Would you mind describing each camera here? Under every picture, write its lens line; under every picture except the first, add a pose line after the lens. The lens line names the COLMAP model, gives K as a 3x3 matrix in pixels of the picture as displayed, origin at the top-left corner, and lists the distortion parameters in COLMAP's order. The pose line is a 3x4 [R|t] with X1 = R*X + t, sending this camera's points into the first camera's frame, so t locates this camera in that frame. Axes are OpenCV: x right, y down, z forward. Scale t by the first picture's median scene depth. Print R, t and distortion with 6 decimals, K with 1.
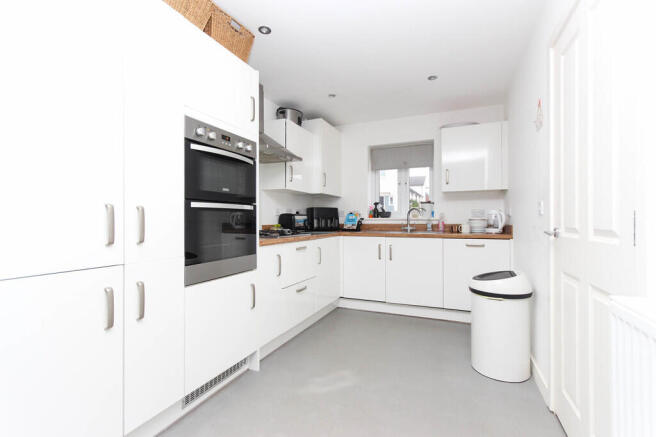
lens RADIAL K [[308.6, 0, 329.4], [0, 308.6, 216.6], [0, 0, 1]] dist [0.004404, 0.000319]
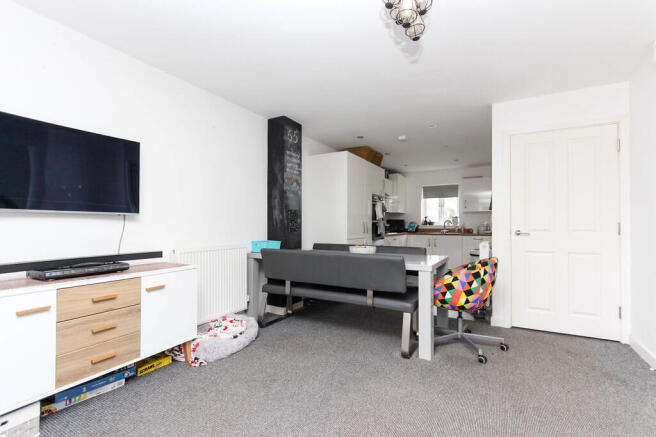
lens RADIAL K [[308.6, 0, 325.7], [0, 308.6, 223.8], [0, 0, 1]] dist [0.004404, 0.000319]
pose [[0.992851, 0.001278, -0.119352, -0.233435], [-0.001297, 0.999999, -0.000080, -0.003820], [0.119352, 0.000234, 0.992852, -0.935252]]
